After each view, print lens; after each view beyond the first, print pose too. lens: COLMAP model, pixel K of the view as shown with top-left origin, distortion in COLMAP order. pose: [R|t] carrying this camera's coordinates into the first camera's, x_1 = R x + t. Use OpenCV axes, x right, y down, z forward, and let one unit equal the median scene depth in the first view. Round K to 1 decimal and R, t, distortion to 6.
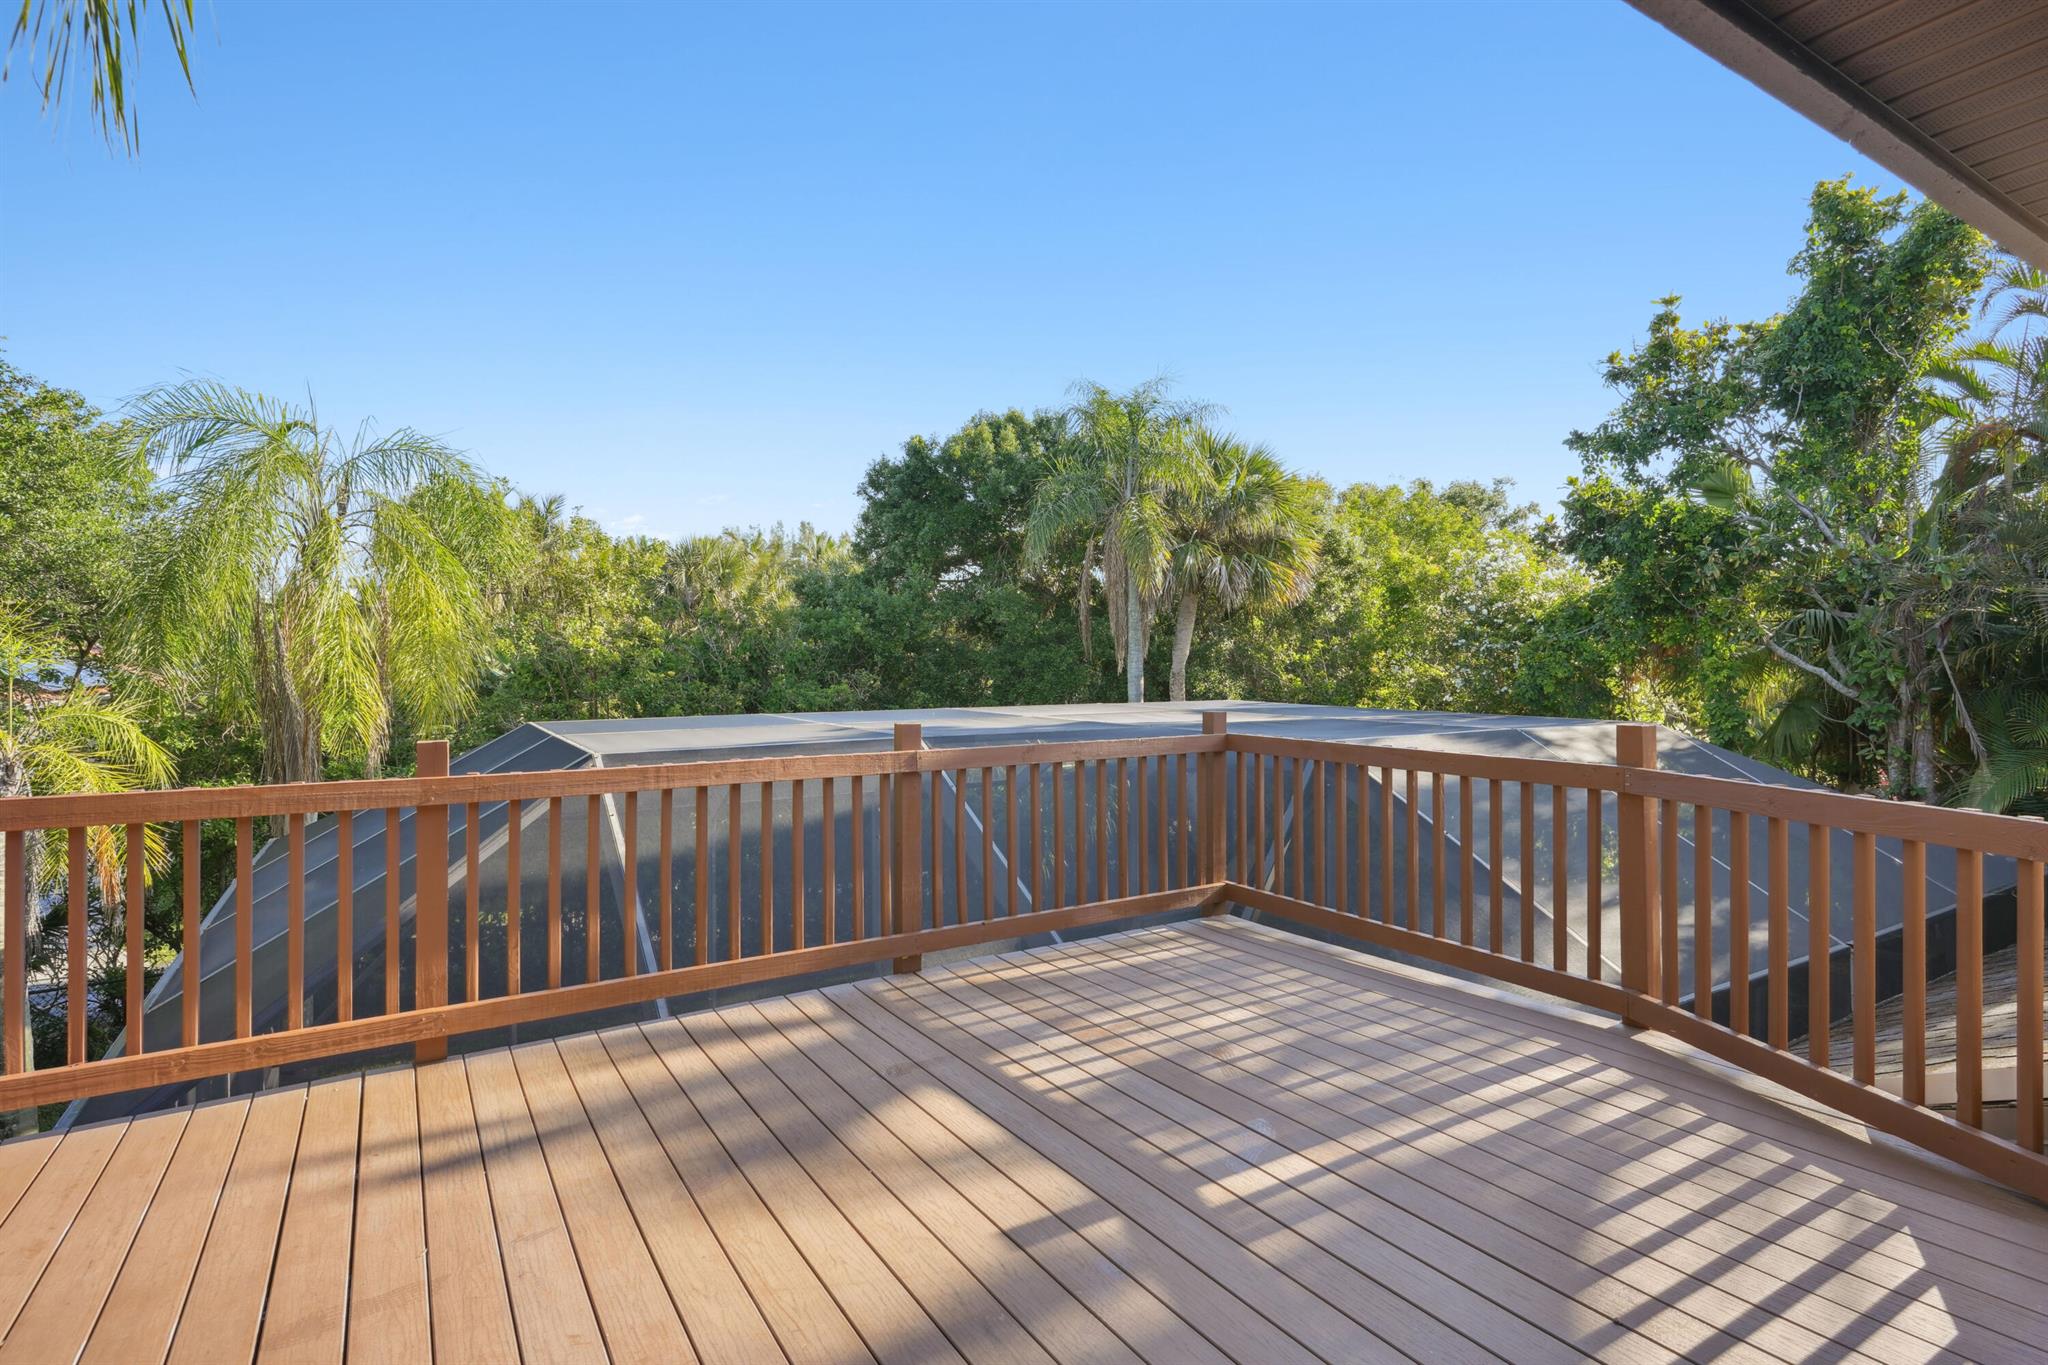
lens RADIAL K [[986.7, 0, 1026.2], [0, 986.7, 674.4], [0, 0, 1]] dist [0.000206, -0.001128]
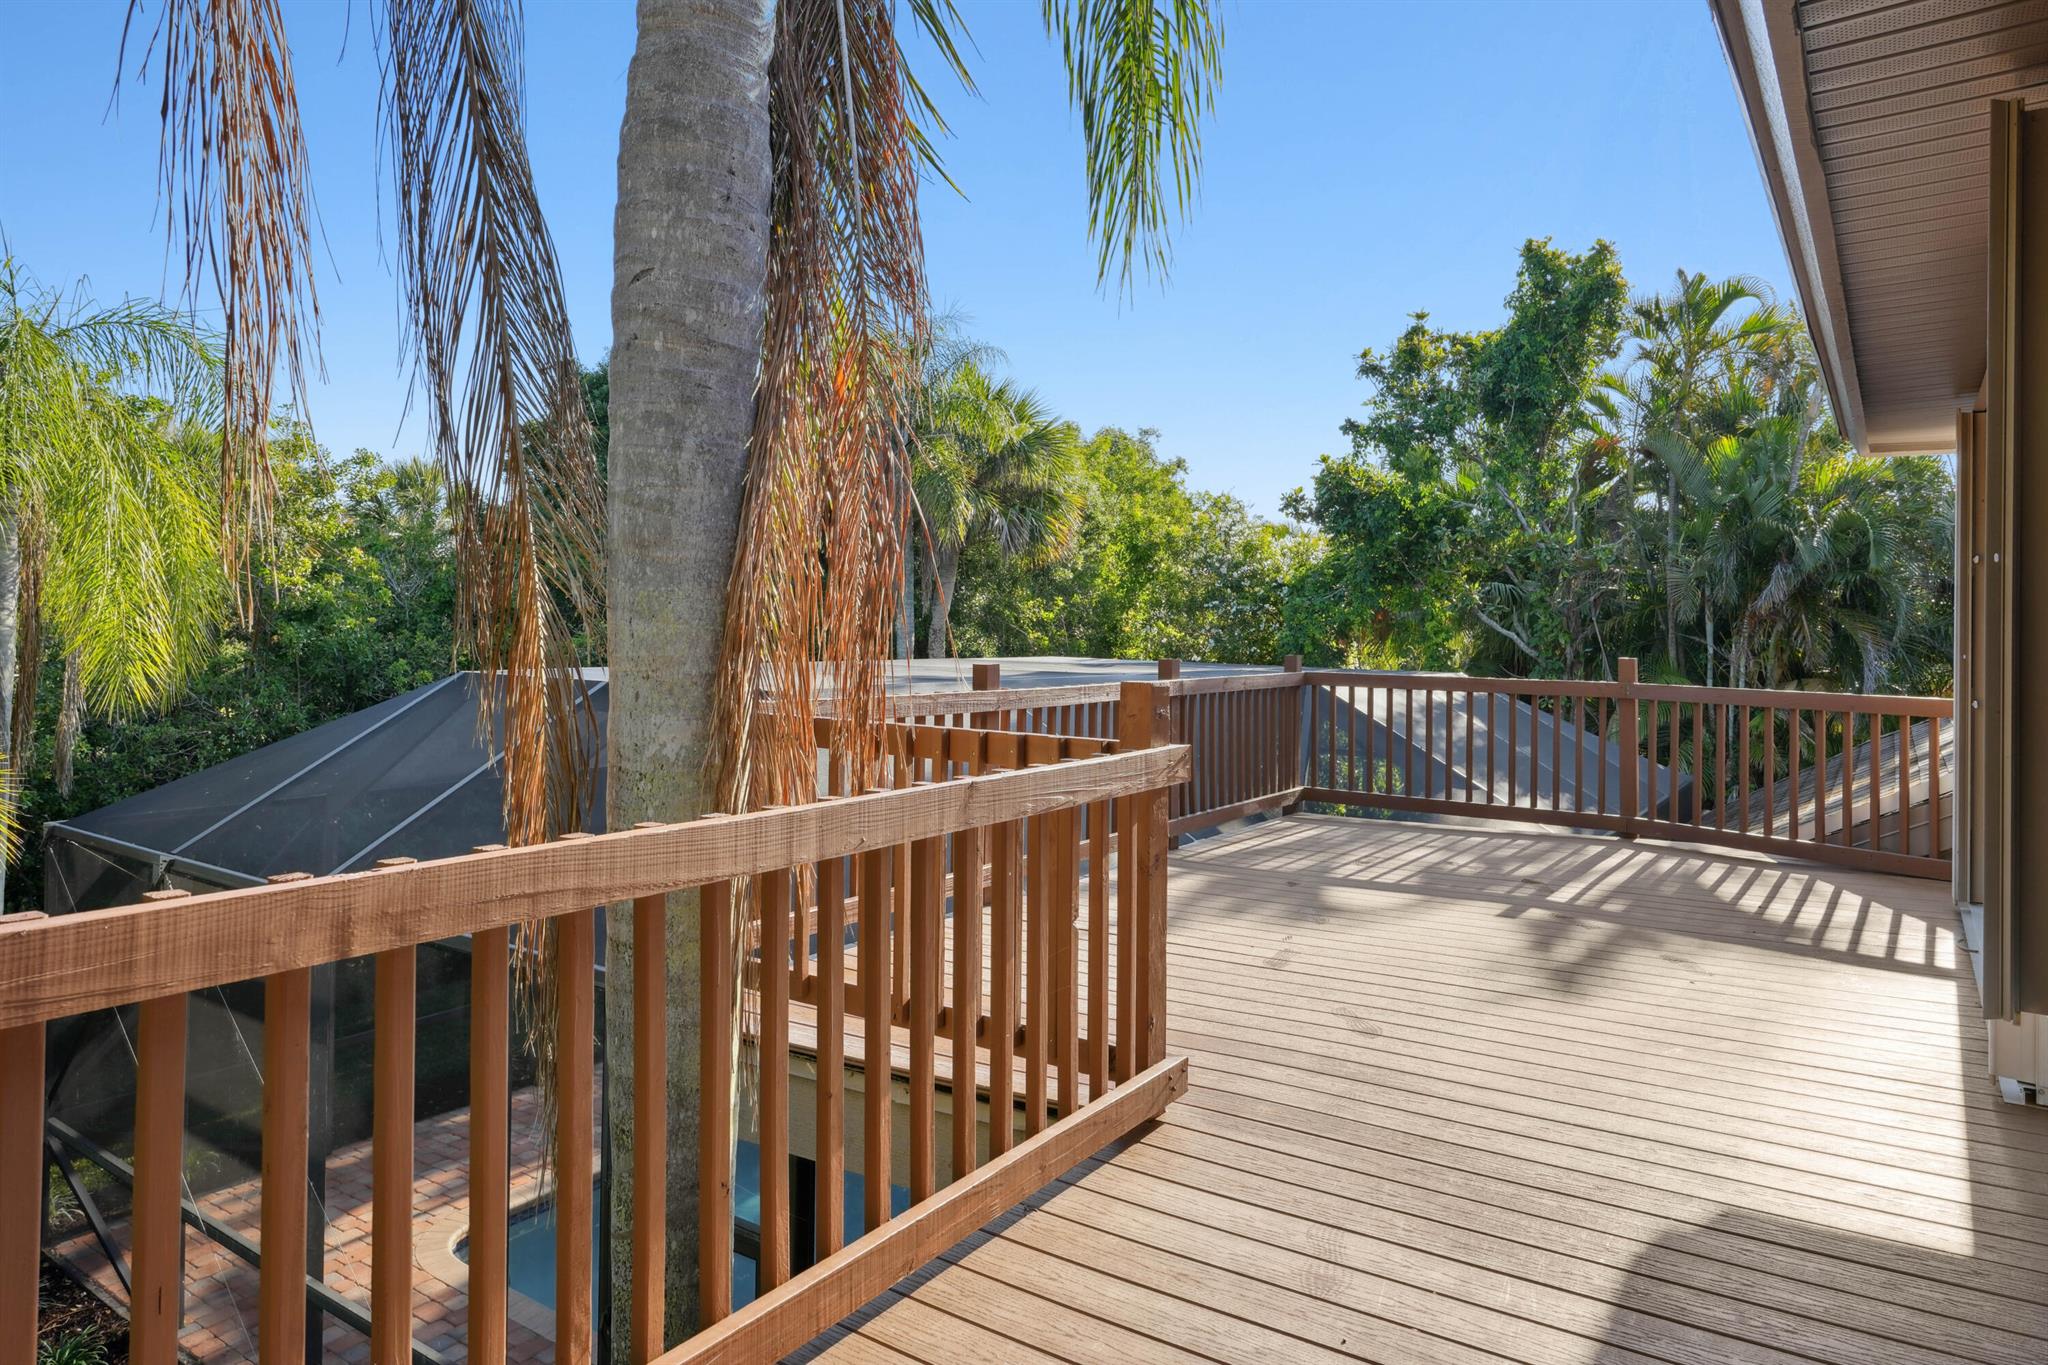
lens RADIAL K [[1246.3, 0, 1023.4], [0, 1246.3, 611.1], [0, 0, 1]] dist [-0.005100, -0.000936]
pose [[0.918467, 0.020132, 0.394986, -0.322503], [-0.012522, 0.999683, -0.021835, 0.008269], [-0.395300, 0.015109, 0.918428, -0.148269]]
